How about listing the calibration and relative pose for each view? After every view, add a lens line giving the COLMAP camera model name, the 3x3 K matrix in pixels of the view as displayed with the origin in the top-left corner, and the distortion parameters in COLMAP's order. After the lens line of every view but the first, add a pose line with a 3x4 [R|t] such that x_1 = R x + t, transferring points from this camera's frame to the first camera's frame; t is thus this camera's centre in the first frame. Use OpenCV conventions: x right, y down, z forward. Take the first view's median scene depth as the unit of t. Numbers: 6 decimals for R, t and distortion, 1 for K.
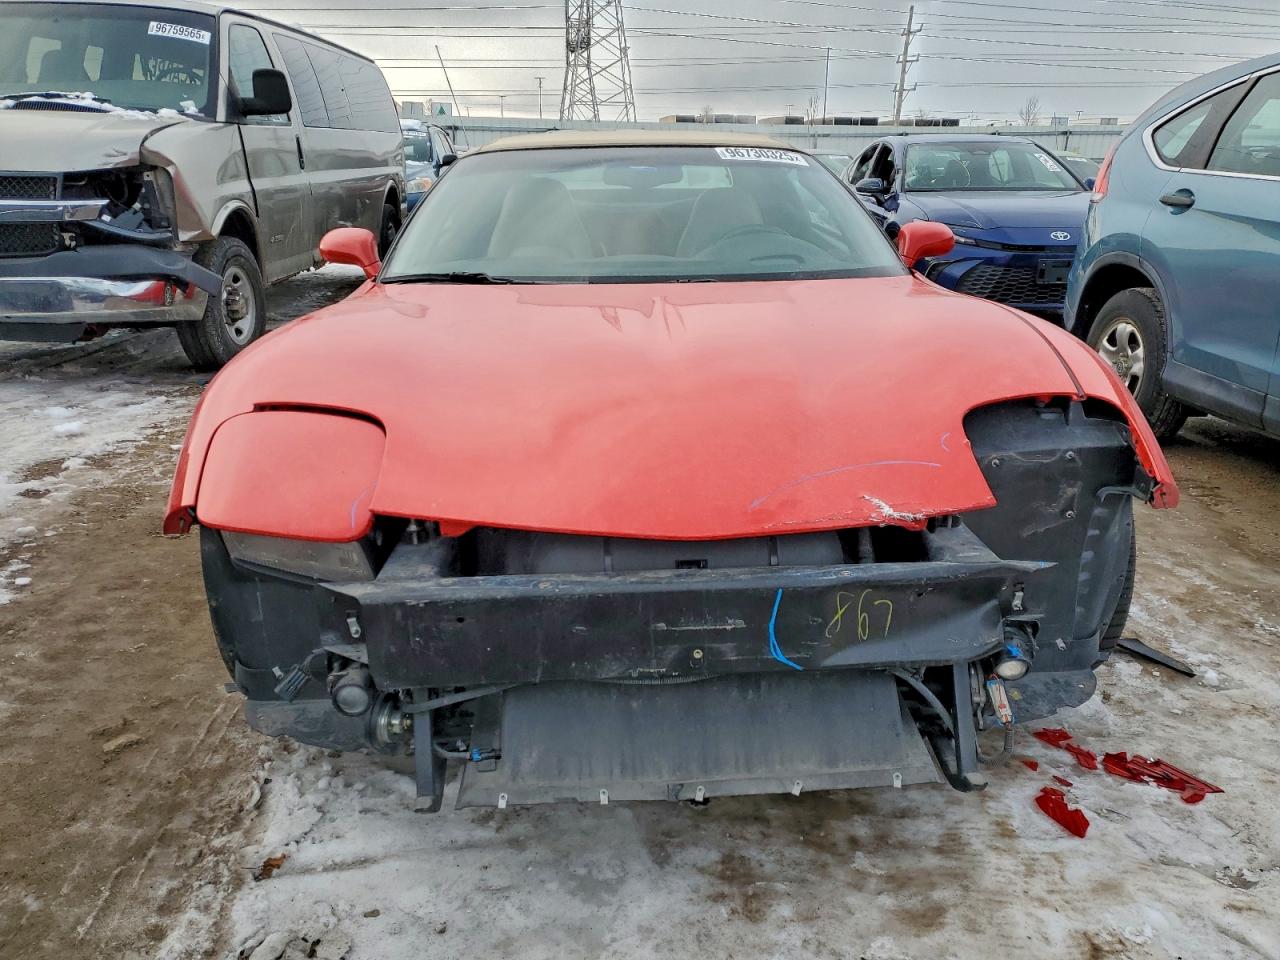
lens RADIAL K [[992.0, 0, 638.2], [0, 992.0, 468.9], [0, 0, 1]] dist [0.027408, -0.009739]
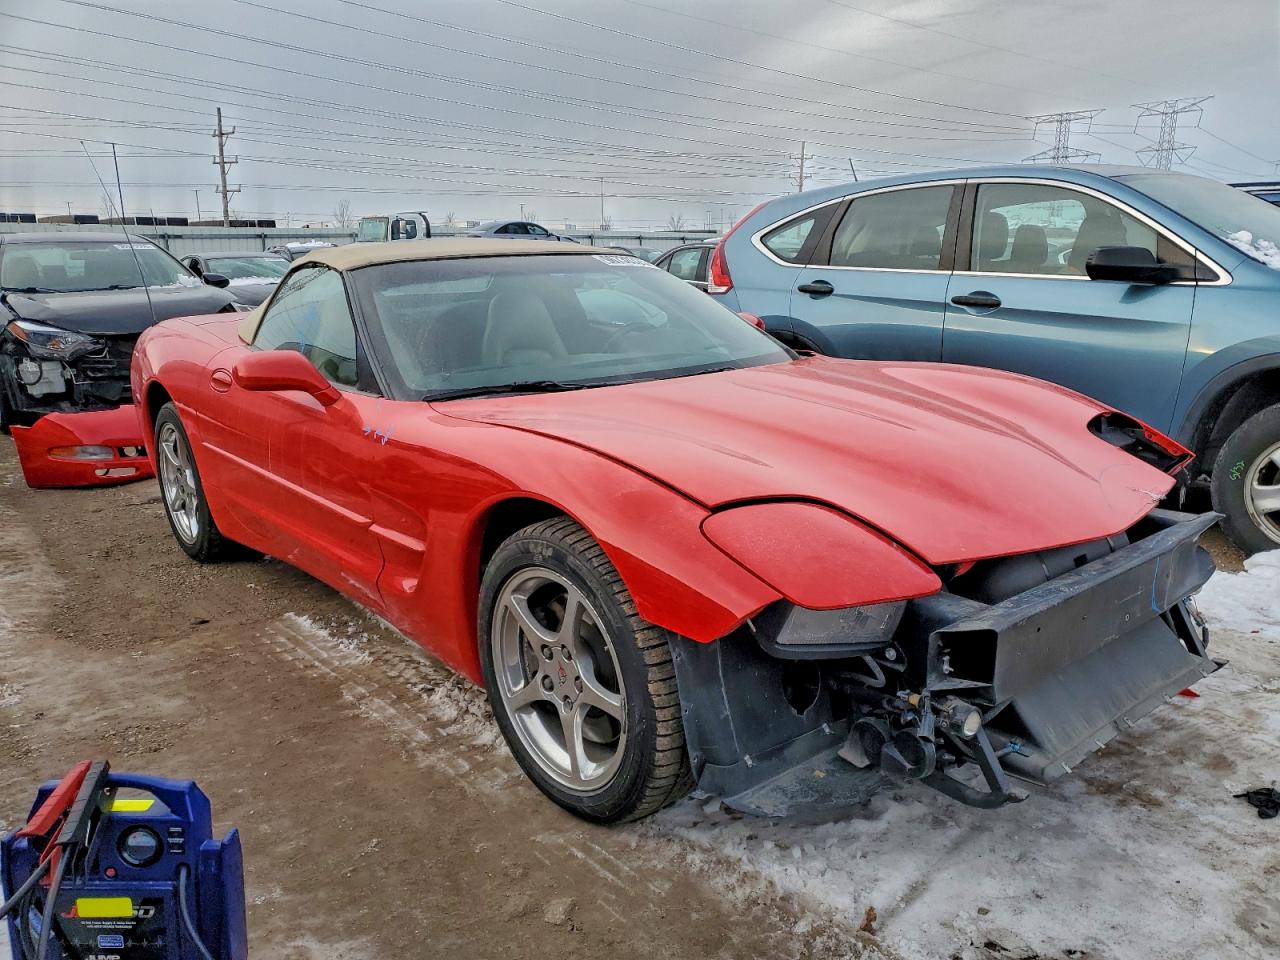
lens RADIAL K [[992.0, 0, 646.1], [0, 992.0, 485.7], [0, 0, 1]] dist [0.027408, -0.009739]
pose [[0.801561, -0.151704, 0.578347, -0.445329], [0.195693, 0.980565, -0.014014, -0.036807], [-0.564981, 0.124411, 0.815670, 0.082847]]
